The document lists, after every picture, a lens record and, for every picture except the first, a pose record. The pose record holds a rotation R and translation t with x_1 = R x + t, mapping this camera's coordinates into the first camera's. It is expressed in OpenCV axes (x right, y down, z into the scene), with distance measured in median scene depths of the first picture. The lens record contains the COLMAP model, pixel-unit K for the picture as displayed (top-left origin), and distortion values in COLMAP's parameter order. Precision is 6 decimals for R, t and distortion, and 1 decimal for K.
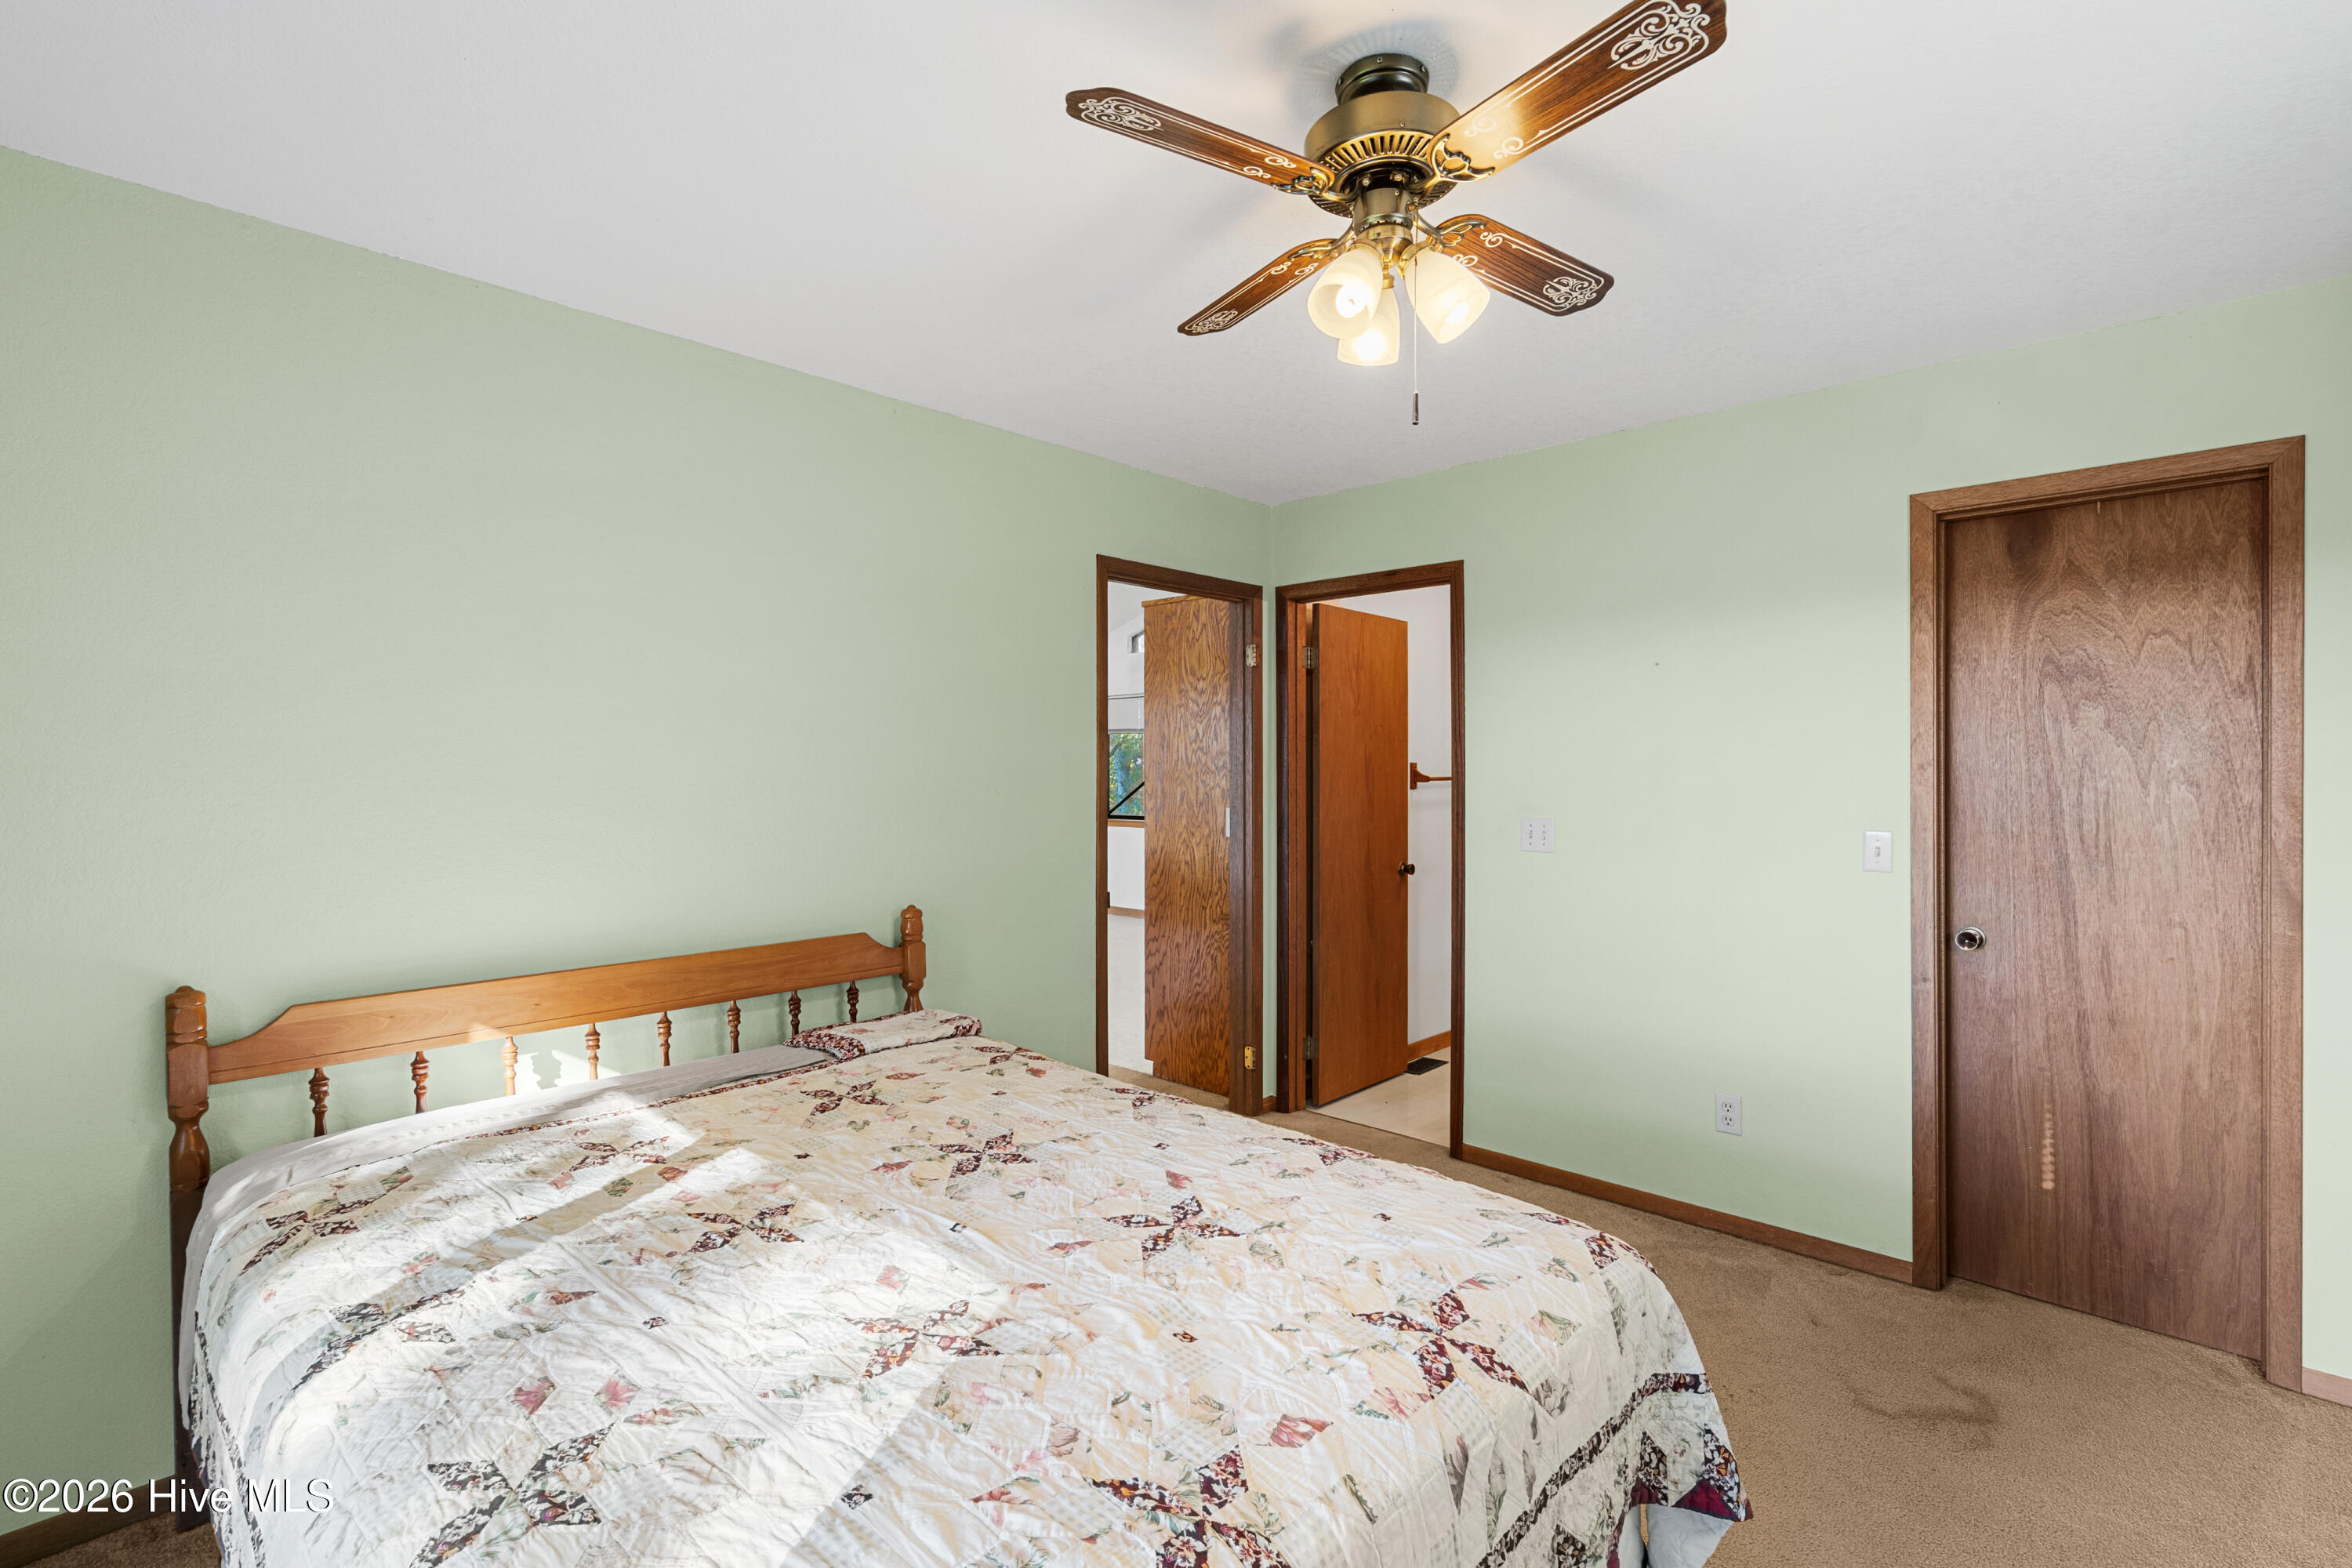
lens RADIAL K [[1072.2, 0, 1169.4], [0, 1072.2, 780.8], [0, 0, 1]] dist [-0.000870, 0.001010]
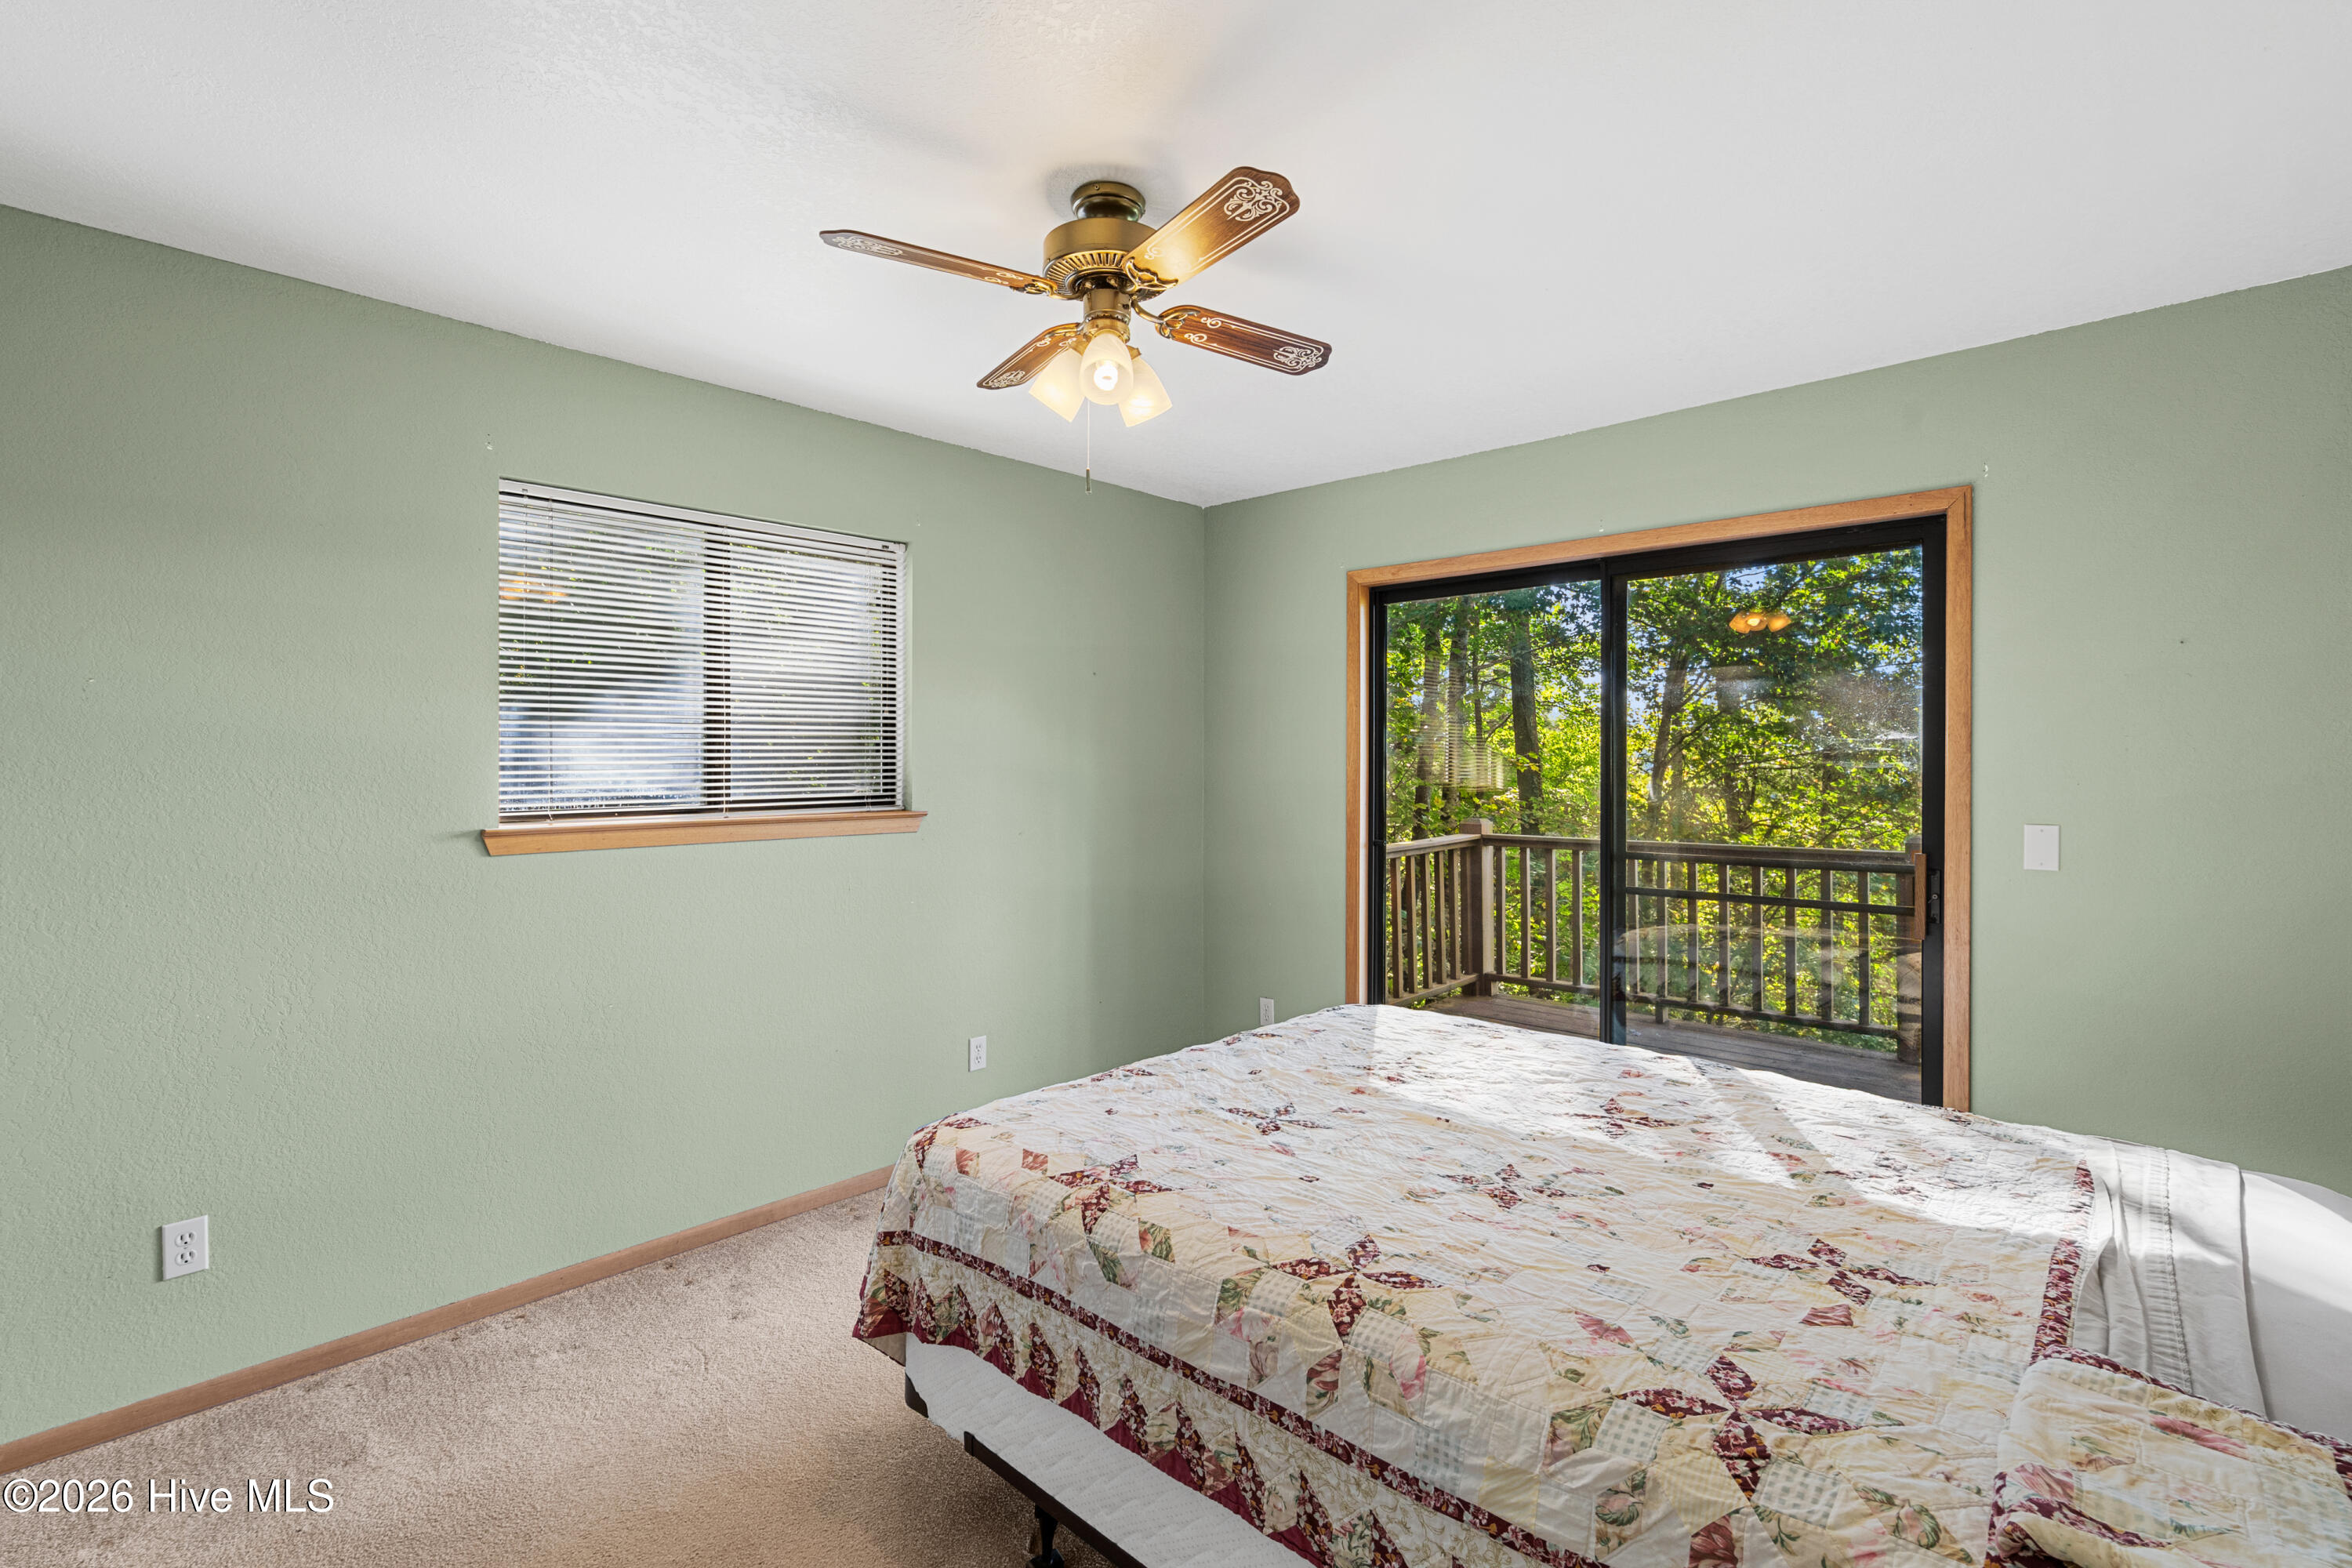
lens RADIAL K [[1088.4, 0, 1170.5], [0, 1088.4, 743.7], [0, 0, 1]] dist [-0.009385, 0.000378]
pose [[-0.999961, -0.000201, -0.008805, 0.124073], [-0.000227, 0.999996, 0.002946, -0.026598], [0.008805, 0.002948, -0.999957, 2.011078]]
